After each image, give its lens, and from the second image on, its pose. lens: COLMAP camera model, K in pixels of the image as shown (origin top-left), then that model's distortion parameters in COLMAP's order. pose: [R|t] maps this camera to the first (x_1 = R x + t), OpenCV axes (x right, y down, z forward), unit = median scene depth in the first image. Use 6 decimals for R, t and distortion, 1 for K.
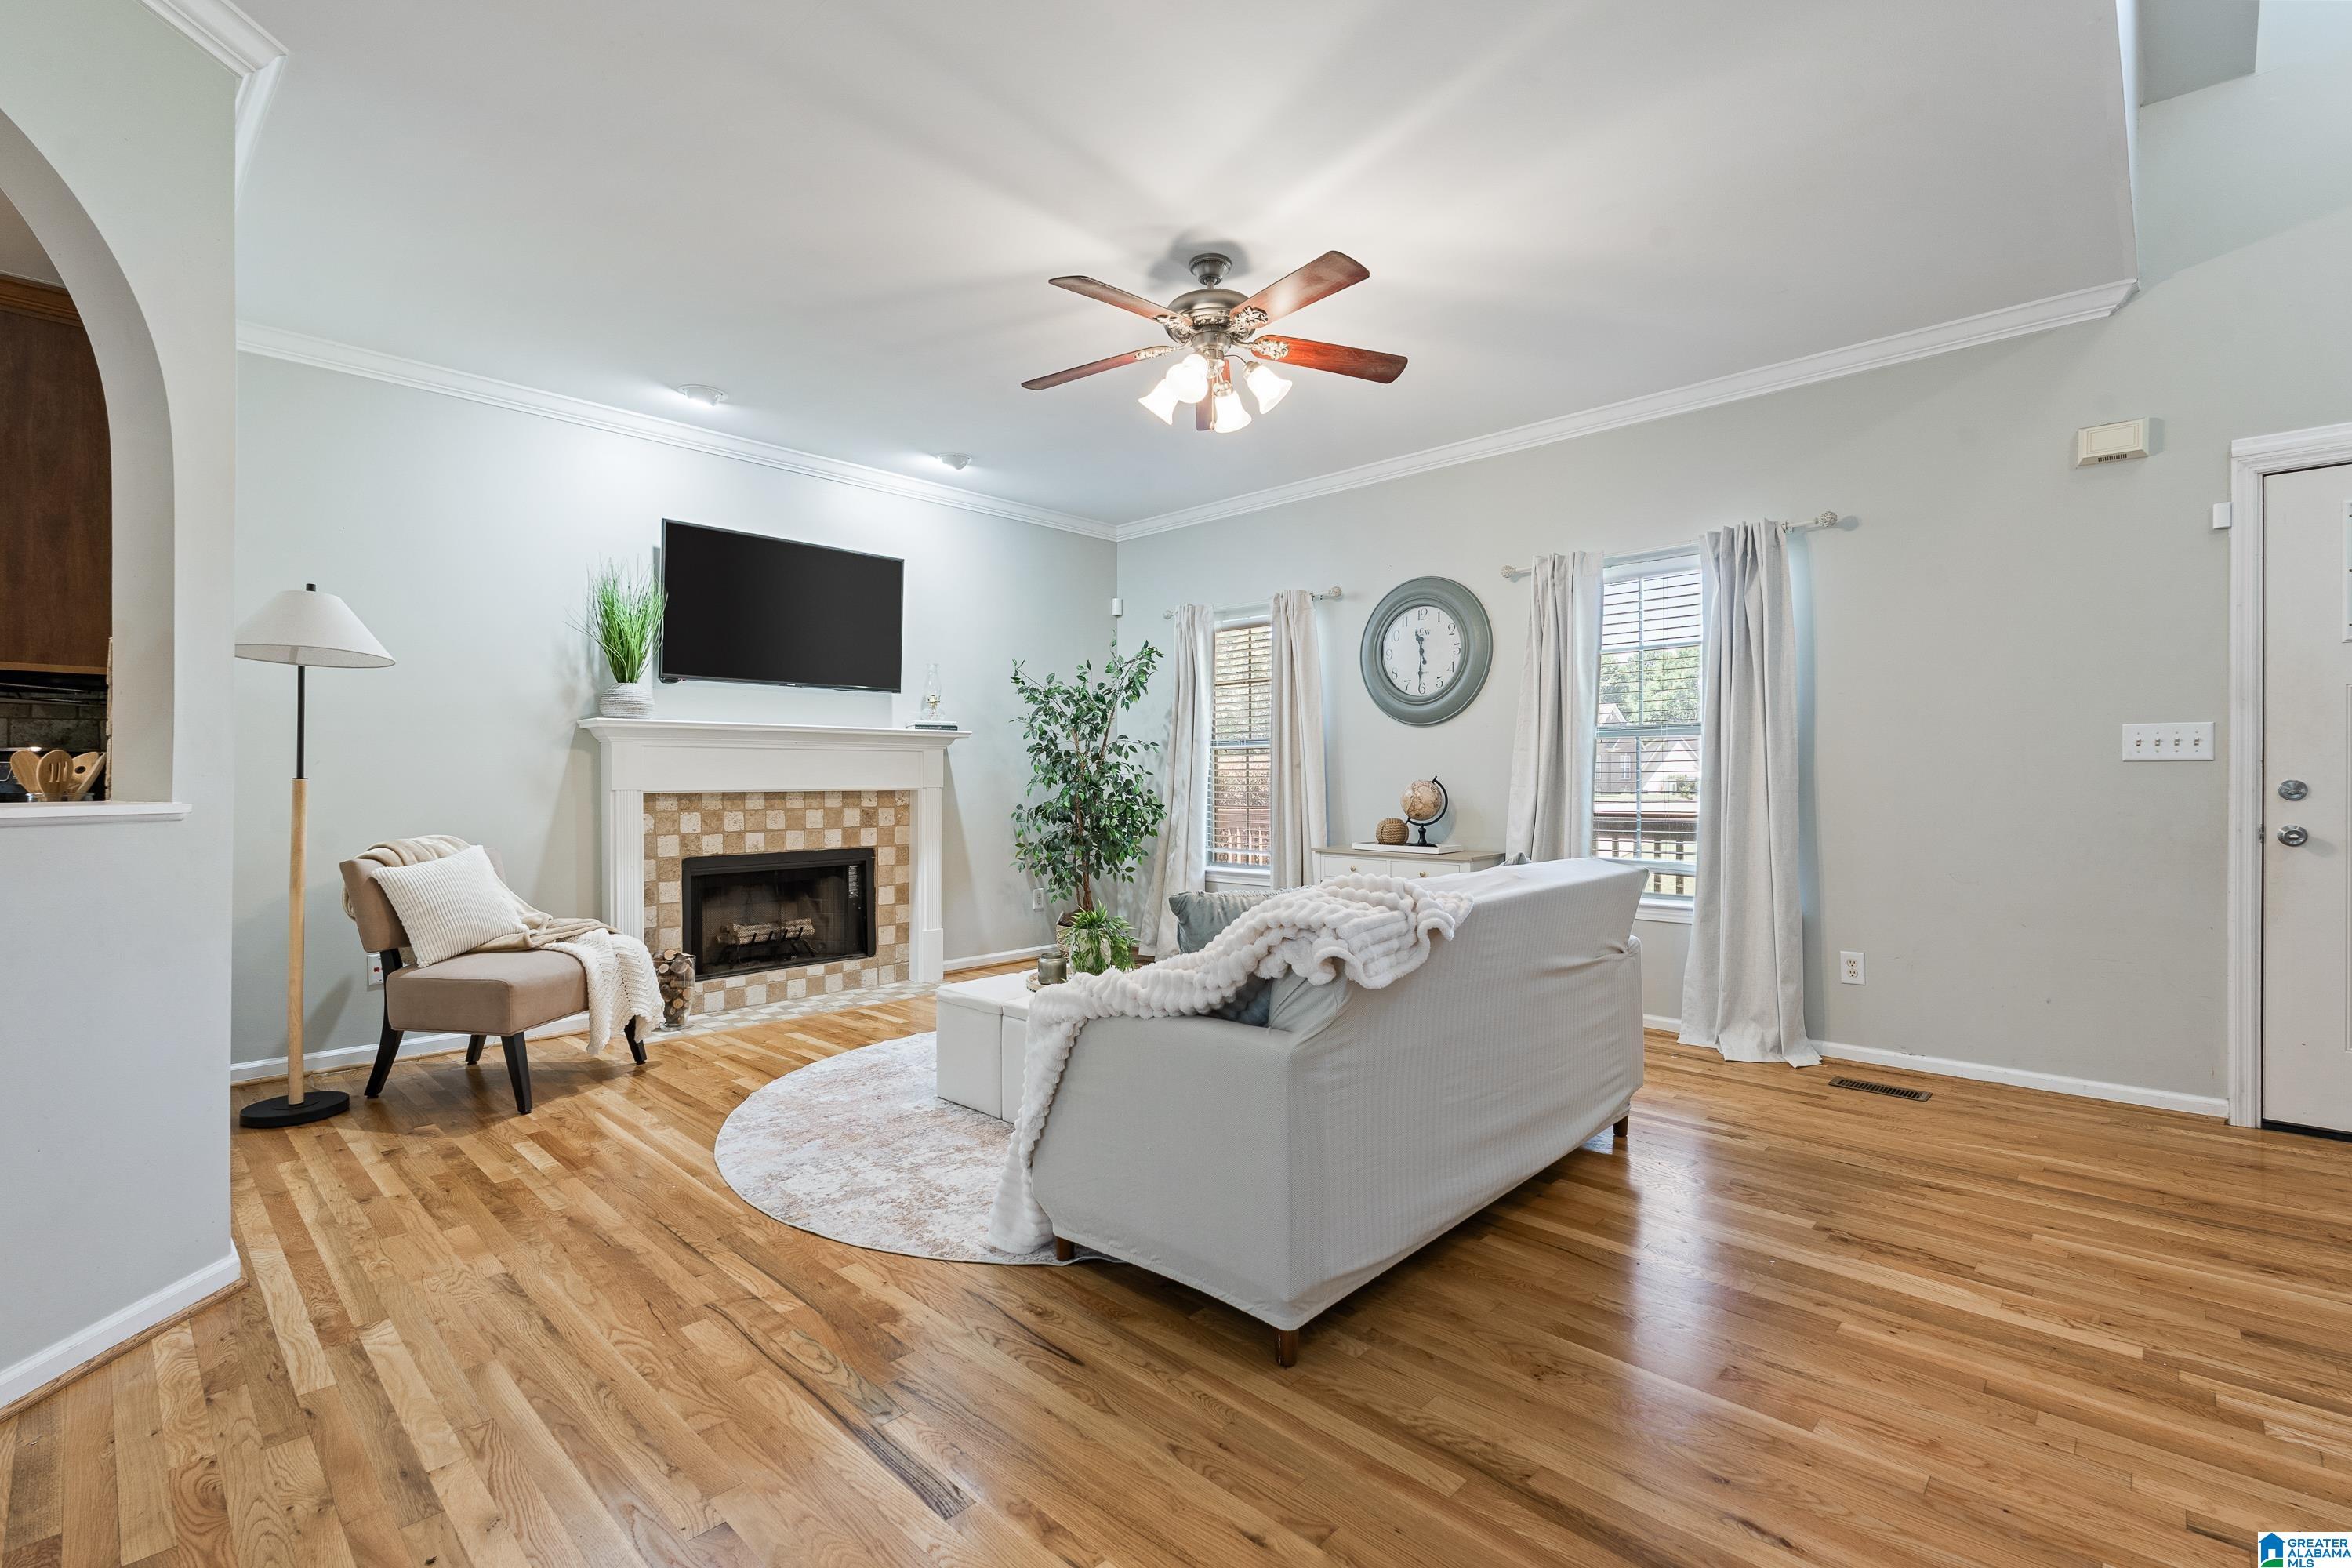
lens RADIAL K [[1047.7, 0, 1175.1], [0, 1047.7, 788.2], [0, 0, 1]] dist [-0.004625, -0.000793]
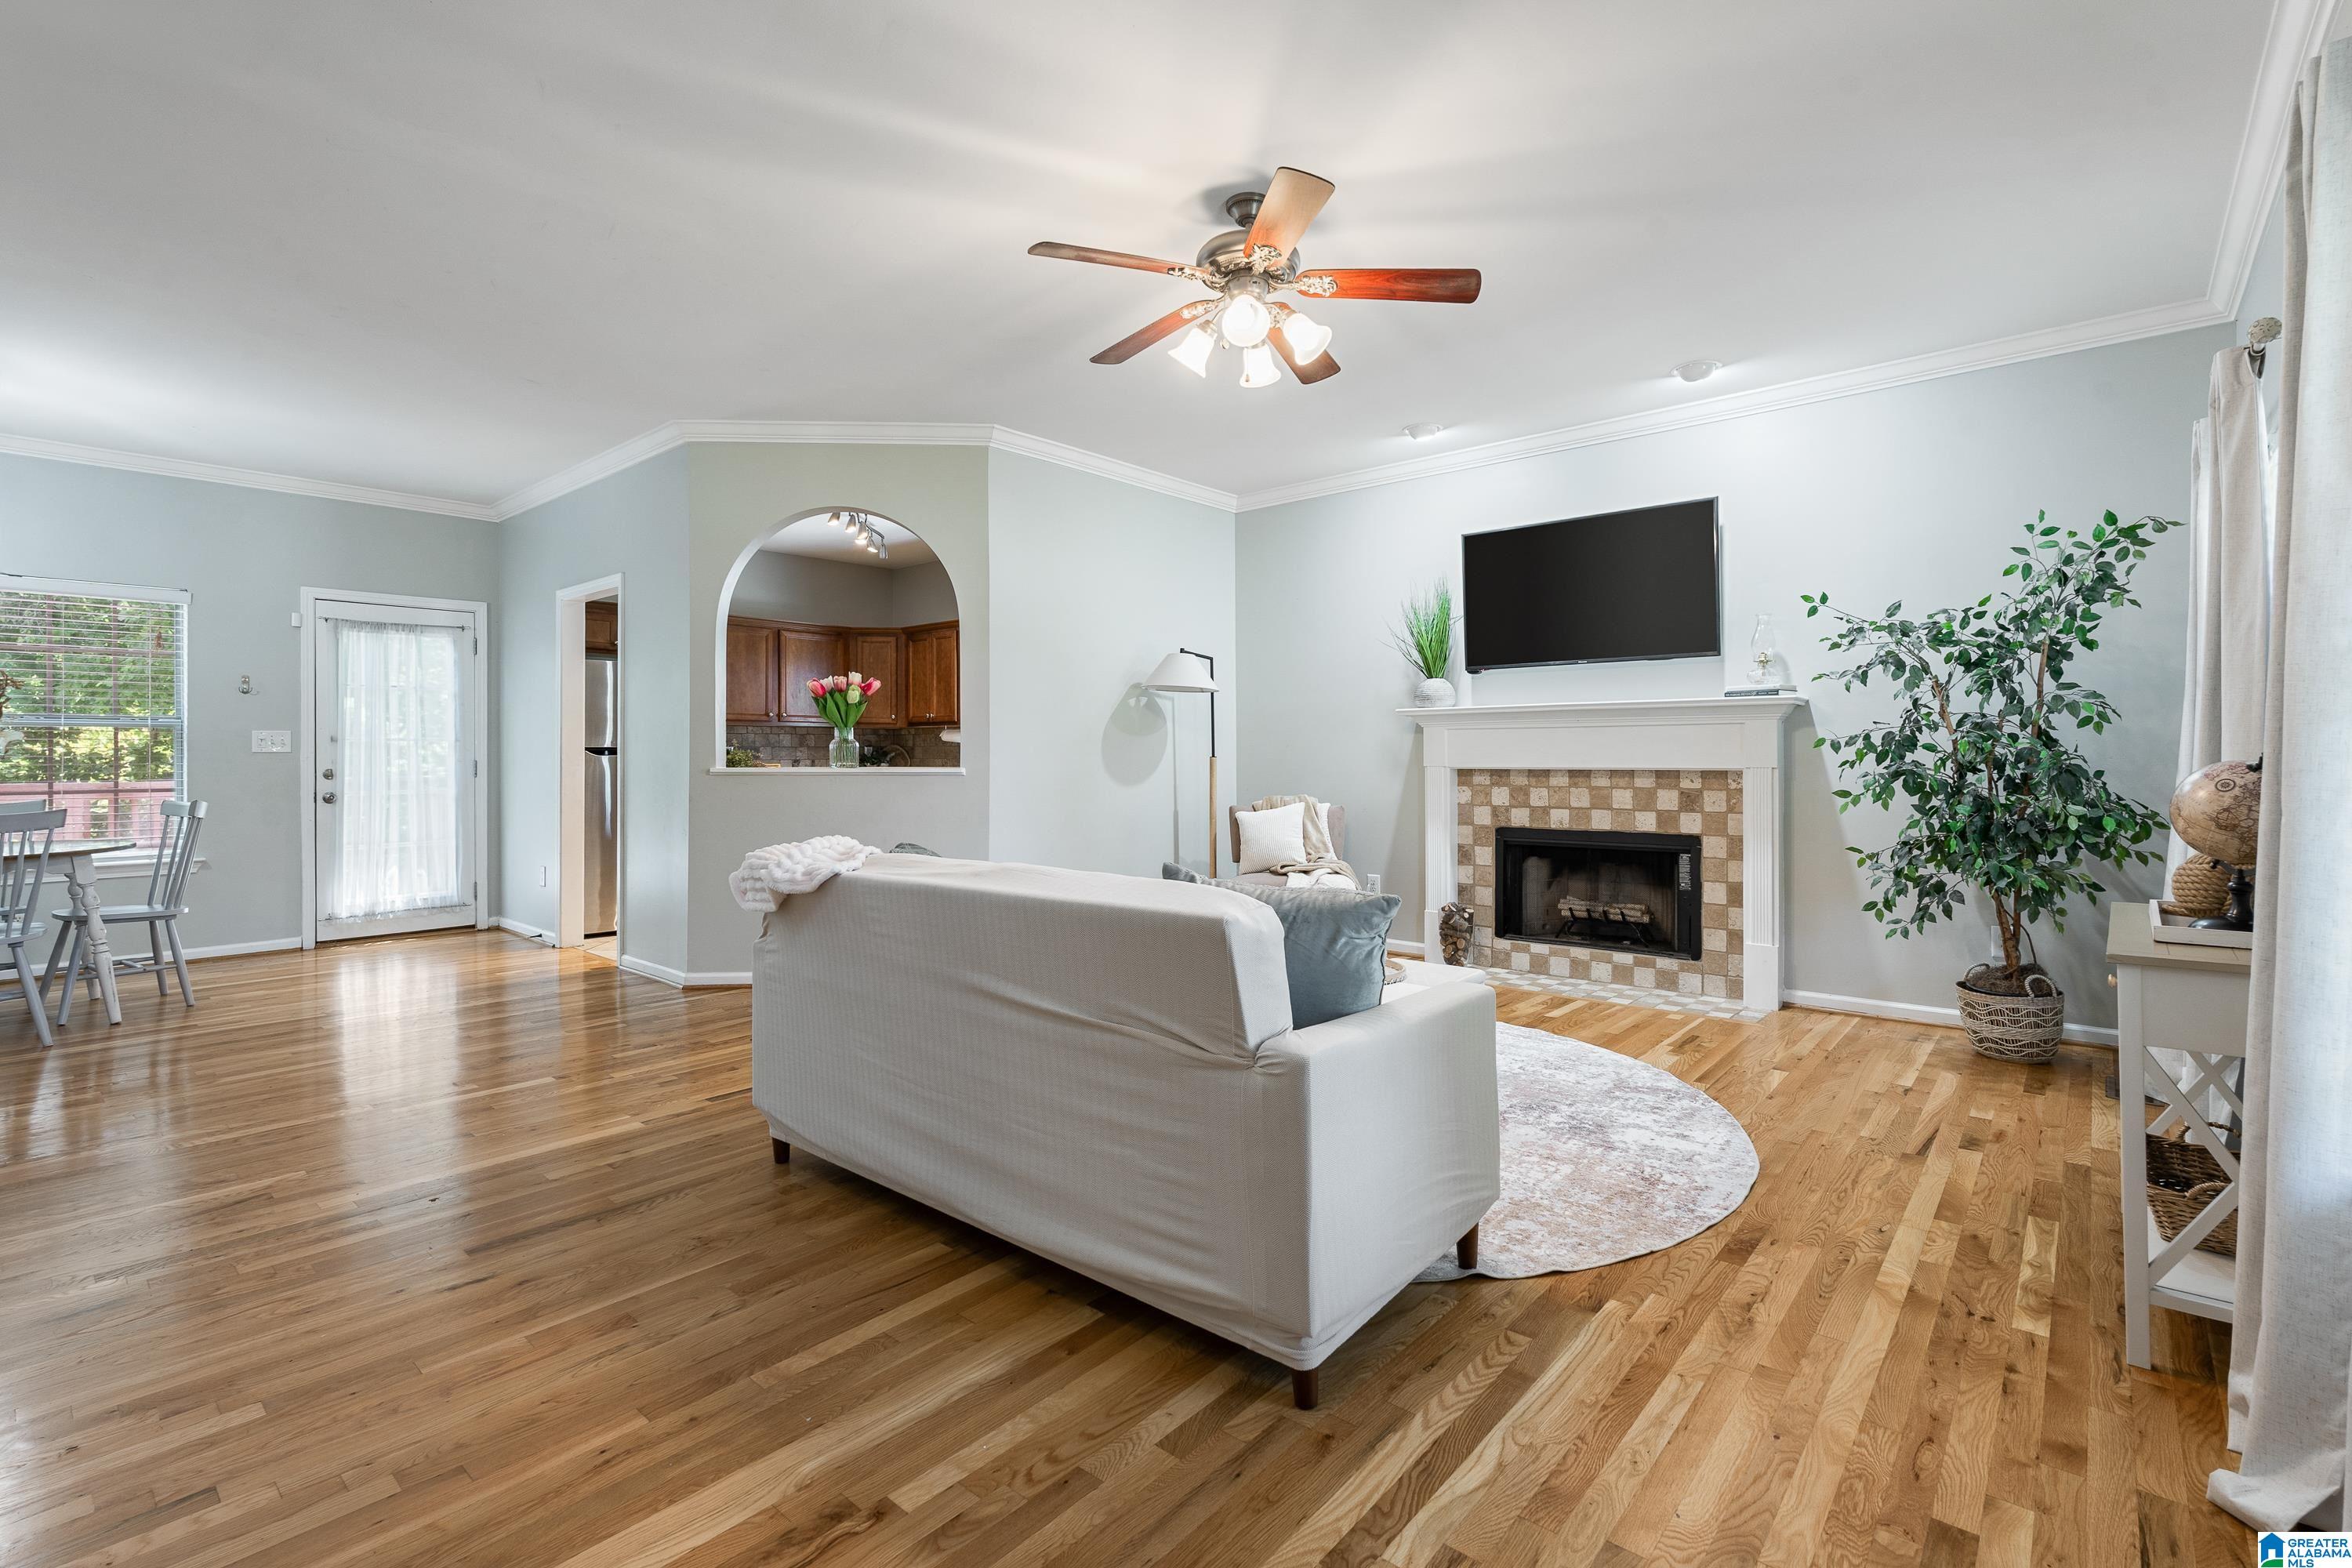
lens RADIAL K [[1047.7, 0, 1171.8], [0, 1047.7, 763.1], [0, 0, 1]] dist [-0.004625, -0.000793]
pose [[0.051099, 0.007336, -0.998667, 0.636920], [-0.006490, 0.999954, 0.007014, -0.008001], [0.998673, 0.006123, 0.051144, 0.587860]]
